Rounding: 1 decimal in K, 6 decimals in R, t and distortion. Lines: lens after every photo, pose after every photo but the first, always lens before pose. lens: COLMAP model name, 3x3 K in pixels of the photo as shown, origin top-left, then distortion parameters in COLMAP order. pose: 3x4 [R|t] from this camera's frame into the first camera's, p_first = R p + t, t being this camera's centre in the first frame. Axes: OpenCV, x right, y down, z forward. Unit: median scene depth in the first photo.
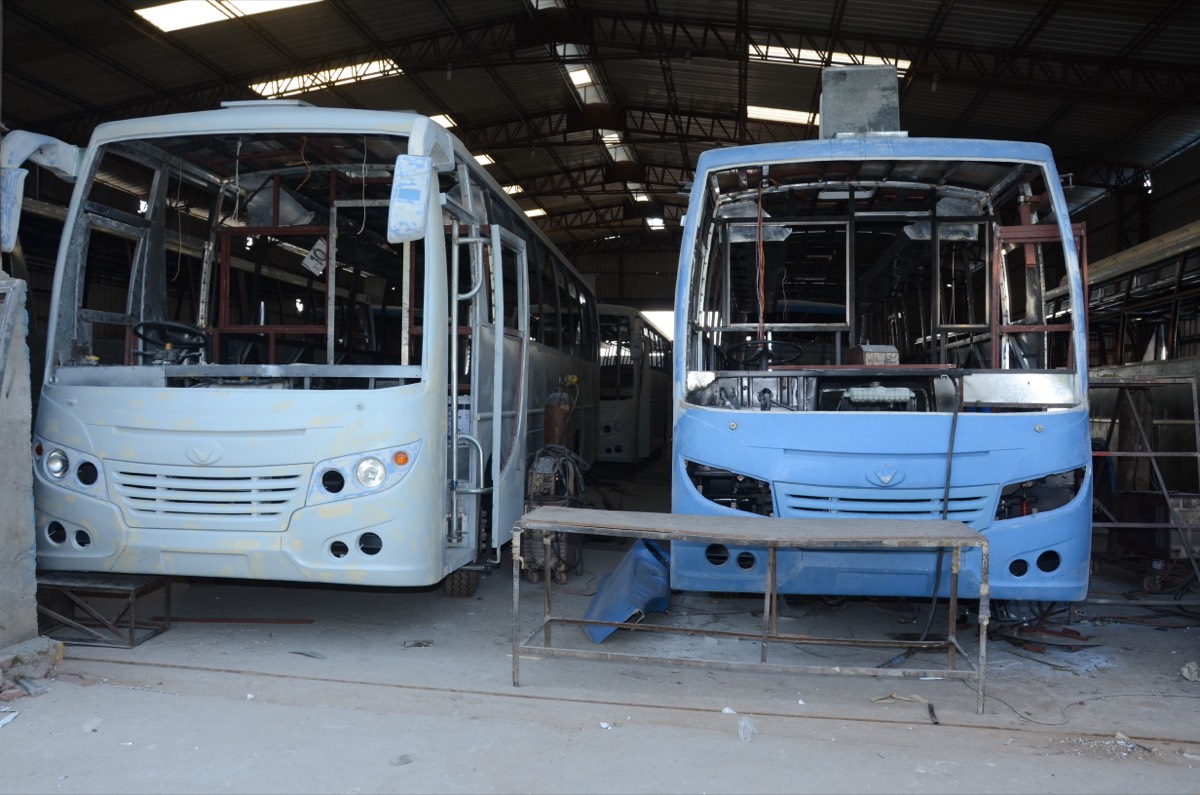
lens RADIAL K [[943.8, 0, 600.0], [0, 943.8, 397.5], [0, 0, 1]] dist [-0.007116, -0.003699]
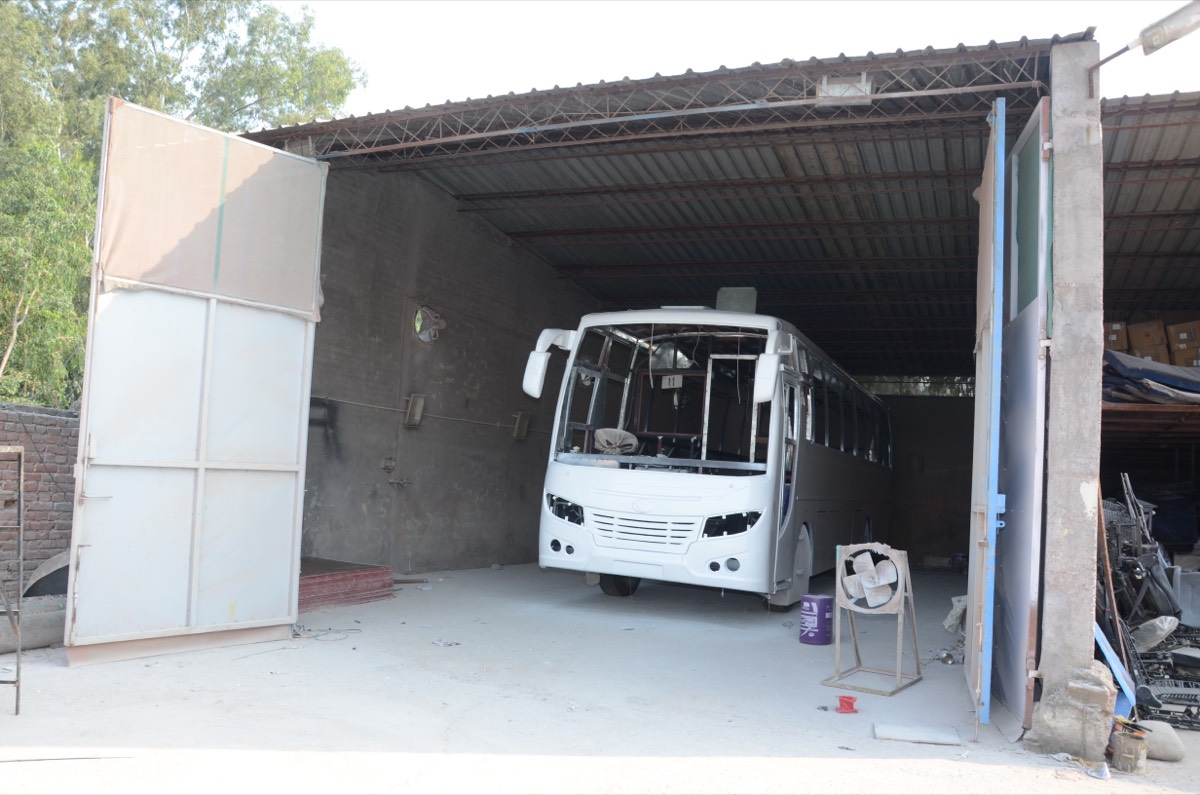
lens RADIAL K [[943.8, 0, 600.0], [0, 943.8, 397.5], [0, 0, 1]] dist [-0.007116, -0.003699]
pose [[0.948057, 0.022993, -0.317267, 0.065145], [-0.052553, 0.995000, -0.084931, 0.007913], [0.313728, 0.097193, 0.944525, -0.698930]]
